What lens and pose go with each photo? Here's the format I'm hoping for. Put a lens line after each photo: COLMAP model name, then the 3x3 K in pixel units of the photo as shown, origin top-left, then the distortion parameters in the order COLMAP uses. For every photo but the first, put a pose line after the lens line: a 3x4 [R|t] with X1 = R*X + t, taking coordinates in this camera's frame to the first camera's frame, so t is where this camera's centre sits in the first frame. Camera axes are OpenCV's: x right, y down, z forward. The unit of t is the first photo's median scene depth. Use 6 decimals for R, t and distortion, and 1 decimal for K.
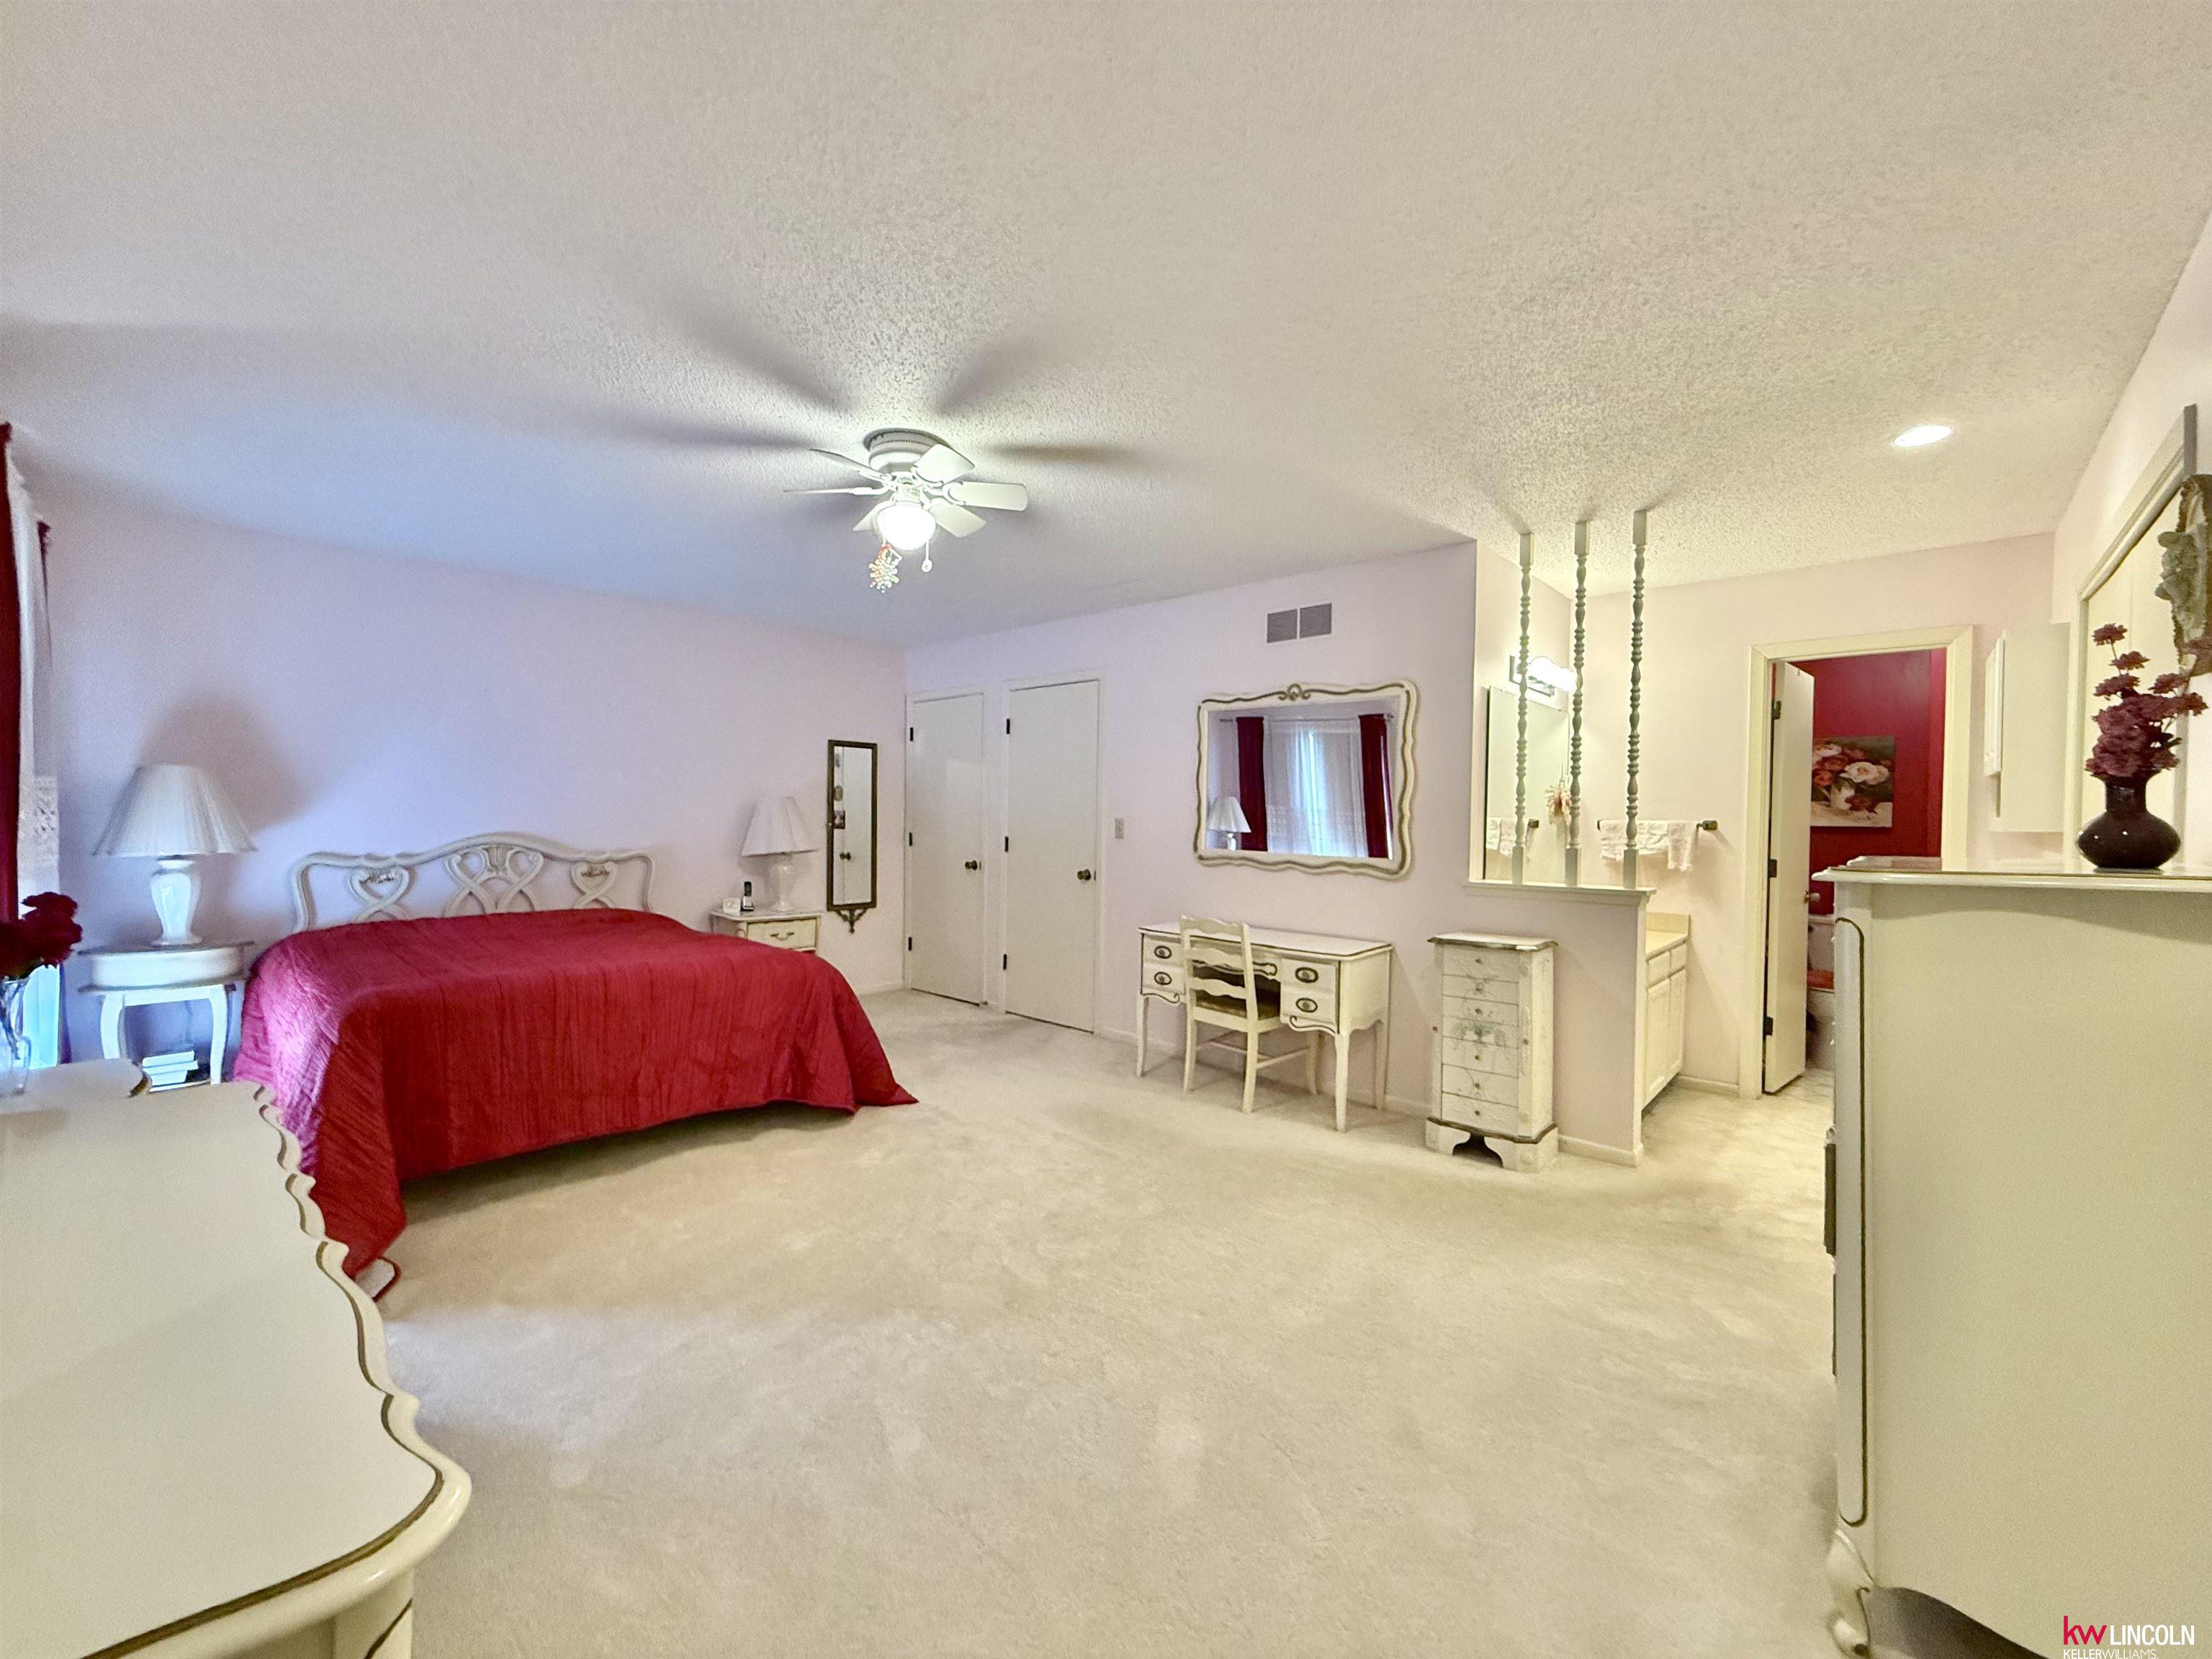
lens RADIAL K [[889.2, 0, 1104.2], [0, 889.2, 832.0], [0, 0, 1]] dist [-0.003861, 0.000597]
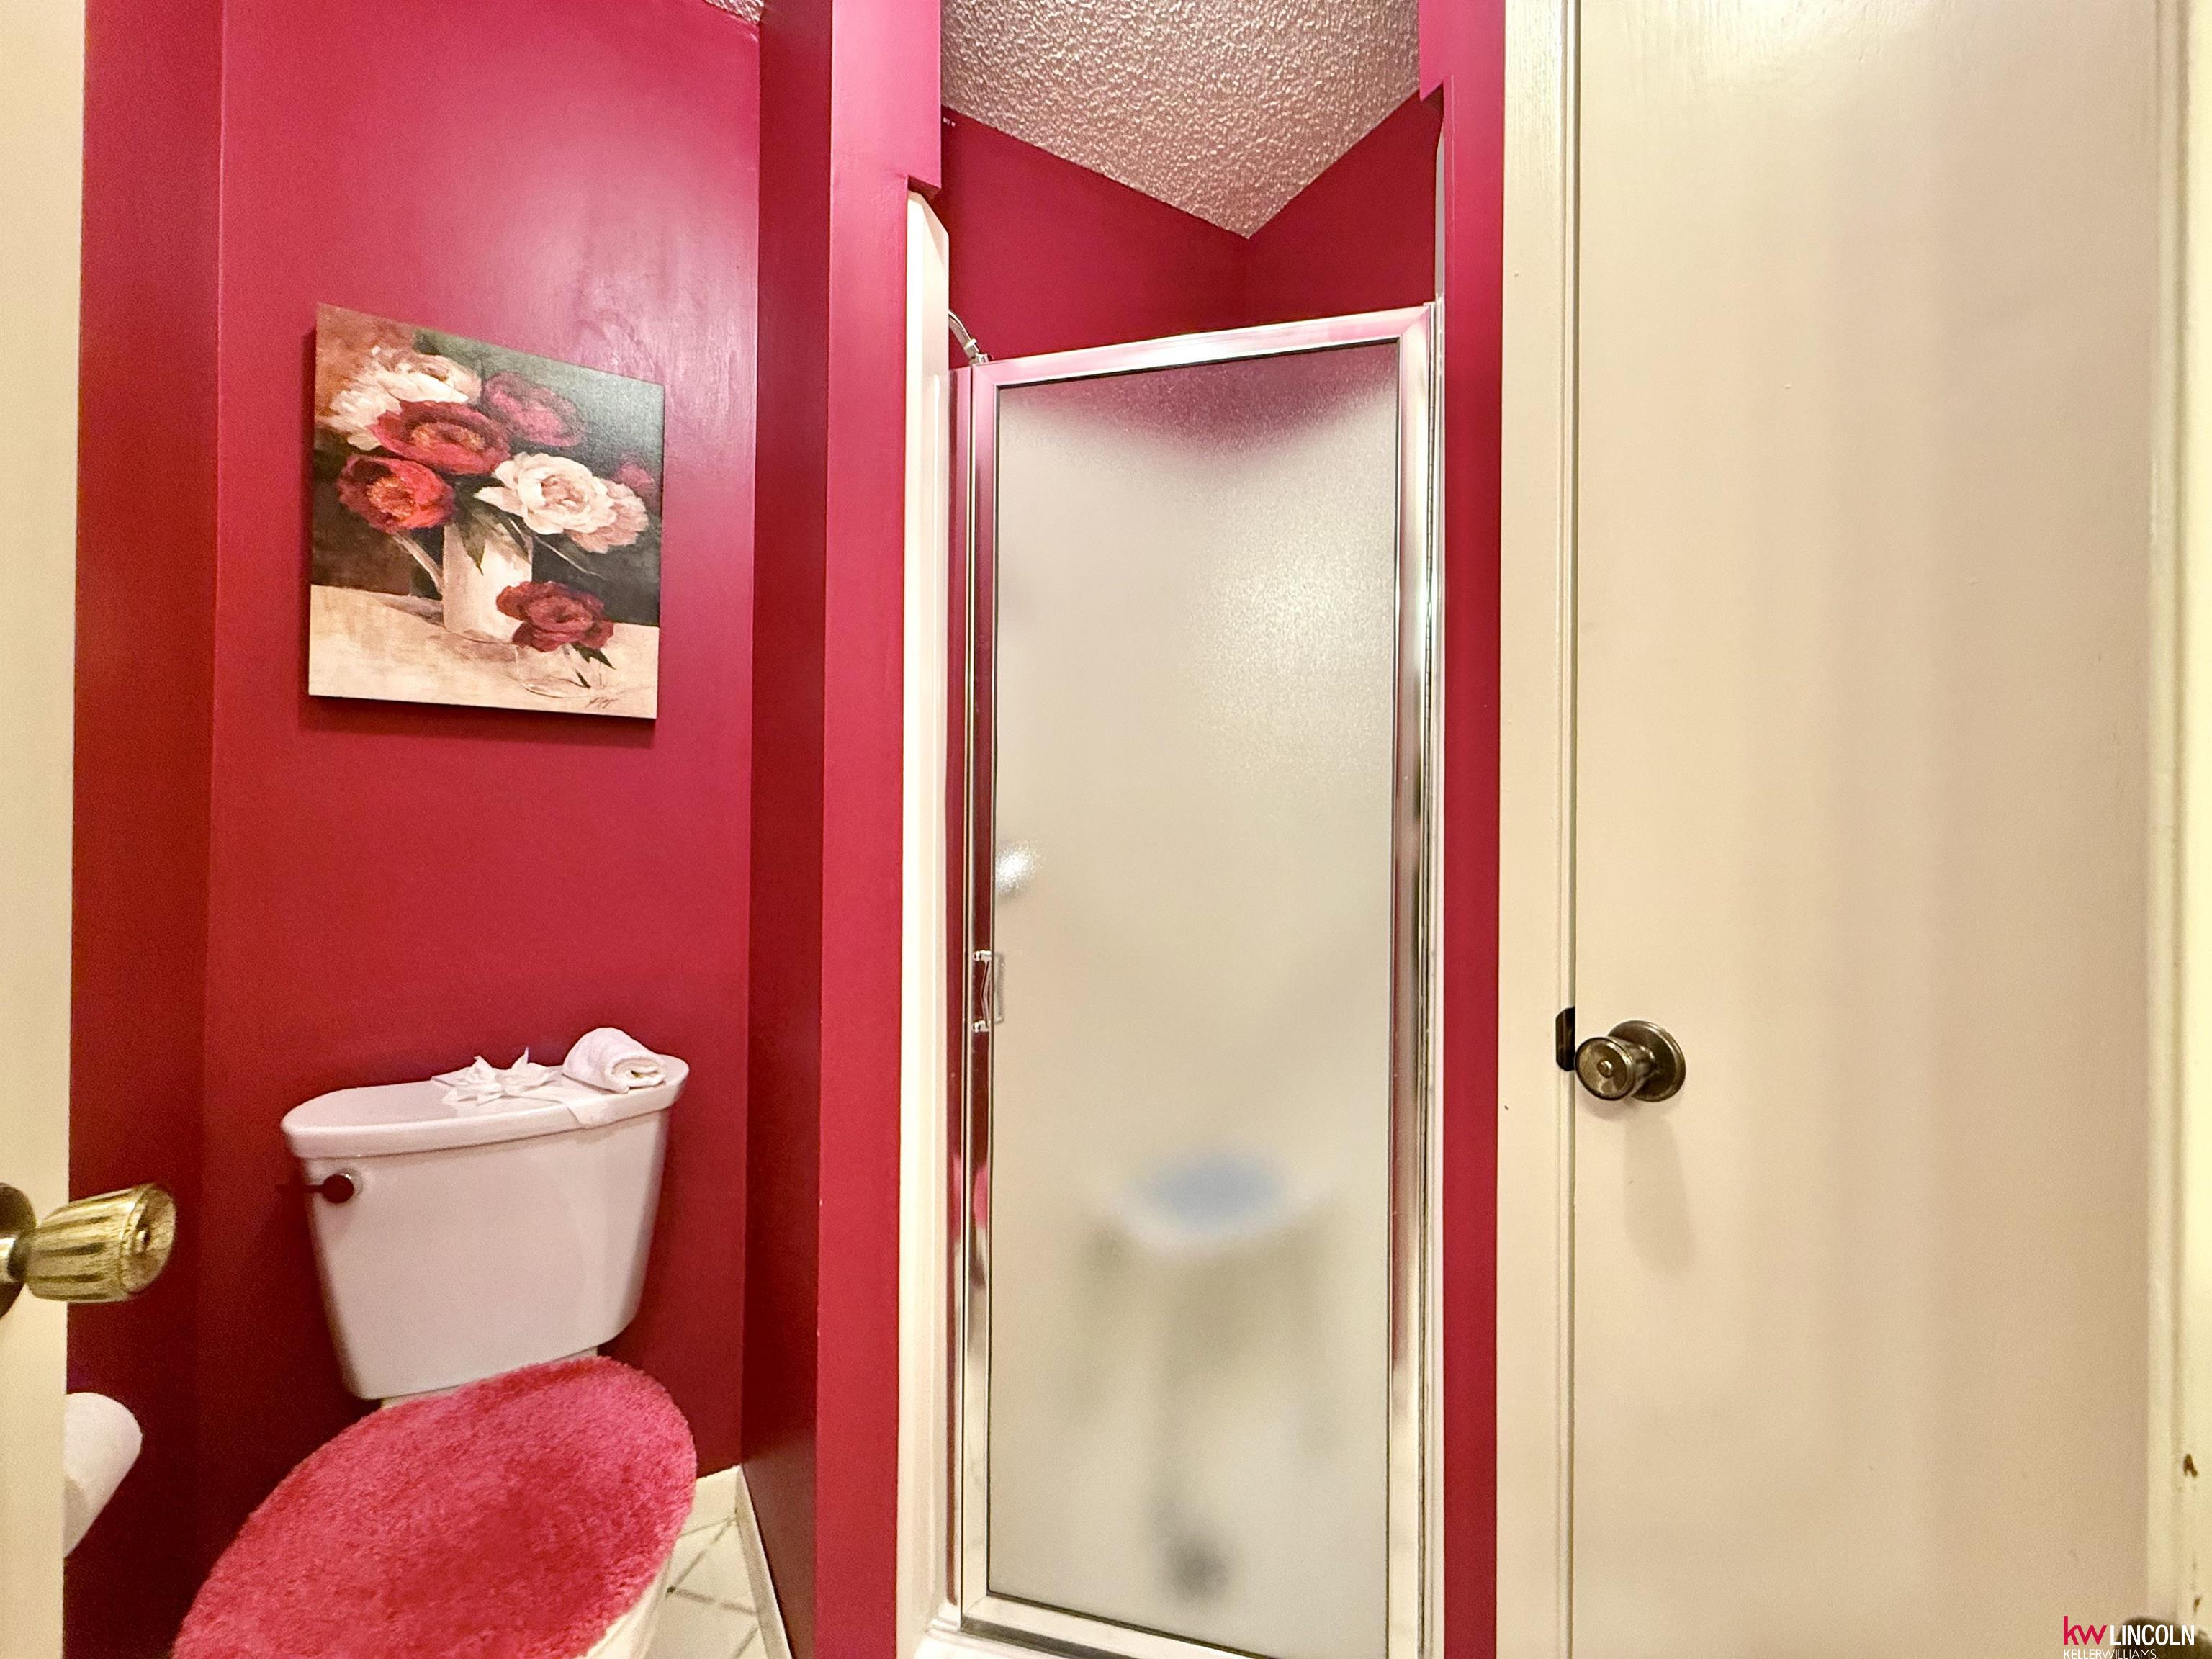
lens RADIAL K [[889.2, 0, 1107.4], [0, 889.2, 830.9], [0, 0, 1]] dist [-0.003861, 0.000597]
pose [[0.319597, -0.003212, 0.947548, 1.174707], [0.008470, 0.999964, 0.000533, 0.053191], [-0.947516, 0.007855, 0.319612, 1.363583]]
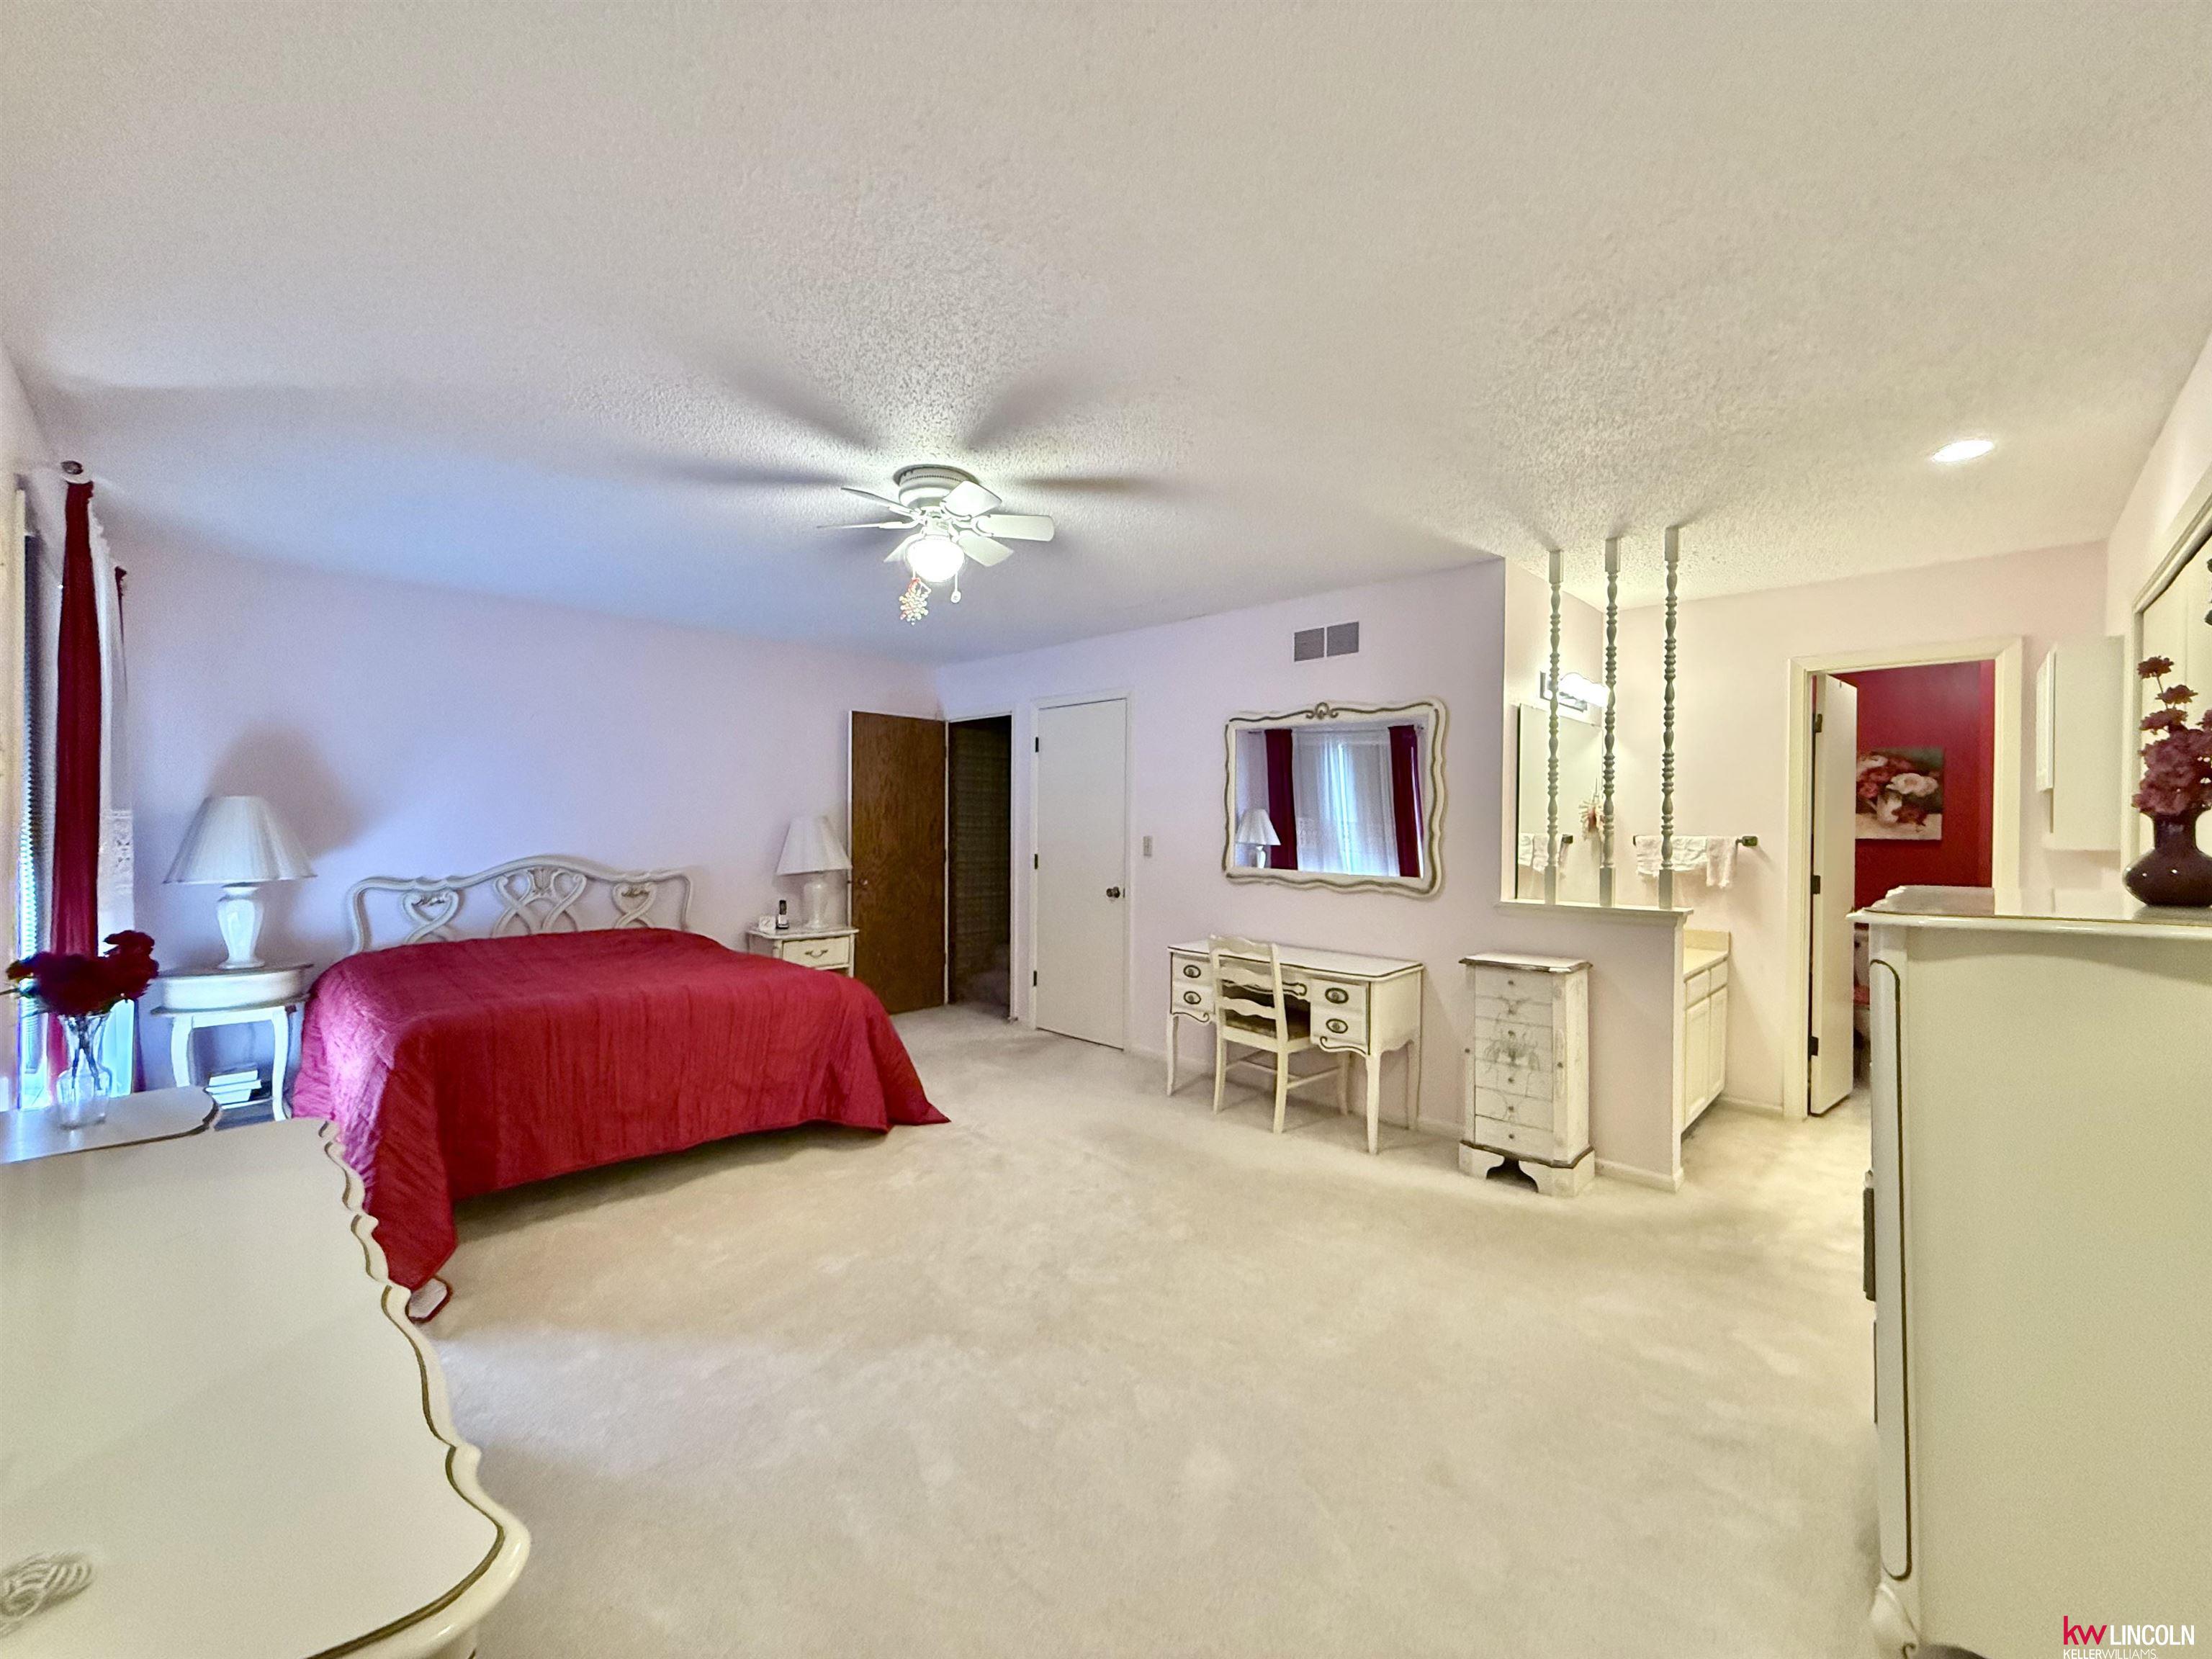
lens RADIAL K [[889.2, 0, 1103.3], [0, 889.2, 831.2], [0, 0, 1]] dist [-0.003861, 0.000597]
pose [[0.999387, -0.006732, -0.034369, 0.002492], [0.006428, 0.999939, -0.008935, -0.021207], [0.034427, 0.008709, 0.999369, -0.008839]]
